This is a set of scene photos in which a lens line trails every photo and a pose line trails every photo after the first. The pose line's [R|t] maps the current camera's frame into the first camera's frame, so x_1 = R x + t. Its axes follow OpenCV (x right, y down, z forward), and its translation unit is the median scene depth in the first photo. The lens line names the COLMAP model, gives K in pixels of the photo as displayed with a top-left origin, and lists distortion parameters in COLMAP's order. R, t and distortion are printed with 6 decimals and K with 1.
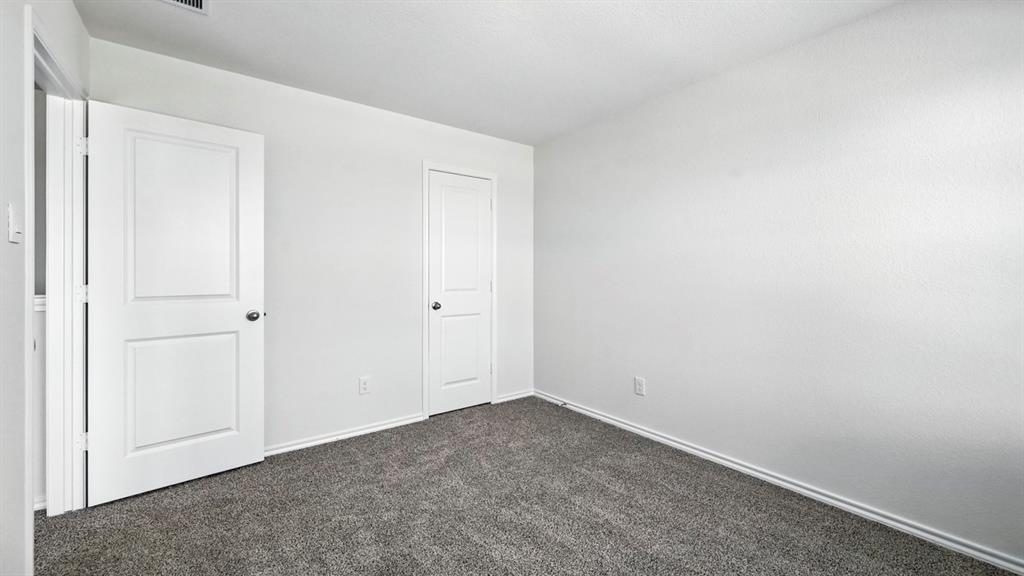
lens RADIAL K [[405.5, 0, 509.5], [0, 405.5, 278.1], [0, 0, 1]] dist [-0.001424, 0.000275]
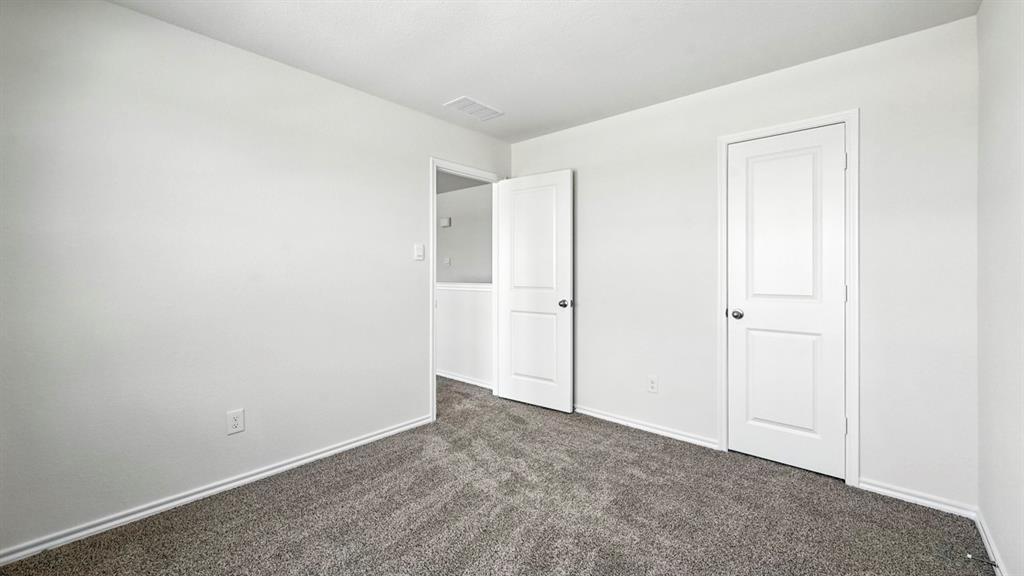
lens RADIAL K [[405.5, 0, 515.9], [0, 405.5, 277.8], [0, 0, 1]] dist [-0.001424, 0.000275]
pose [[0.205630, 0.011332, -0.978564, 0.504121], [-0.012251, 0.999884, 0.009004, -0.003773], [0.978553, 0.010136, 0.205745, 0.416872]]
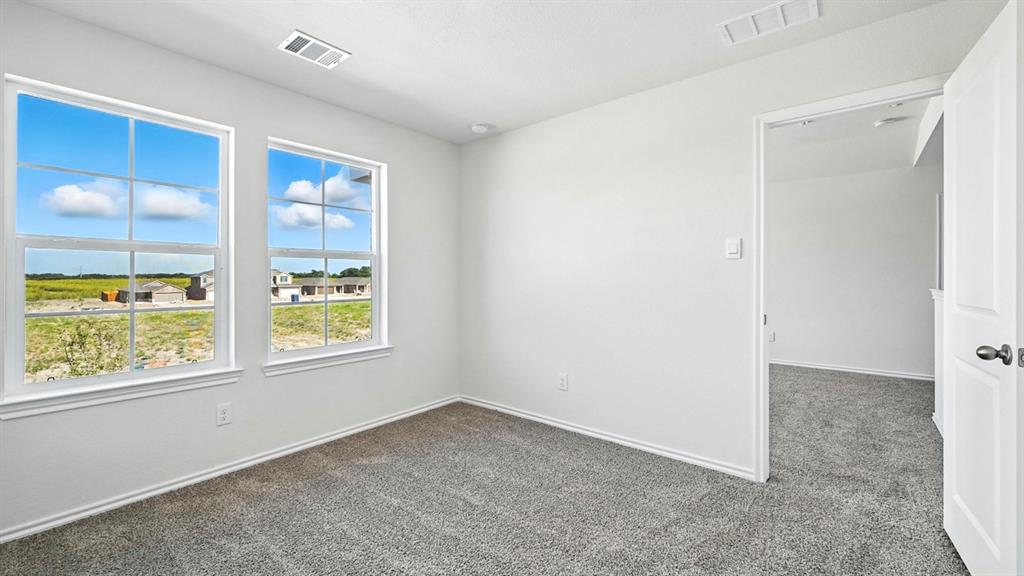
lens RADIAL K [[405.5, 0, 522.1], [0, 405.5, 282.5], [0, 0, 1]] dist [-0.001424, 0.000275]
pose [[-0.967638, 0.003323, -0.252321, 0.074185], [-0.001264, 0.999837, 0.018015, -0.004195], [0.252340, 0.017751, -0.967476, 1.007109]]
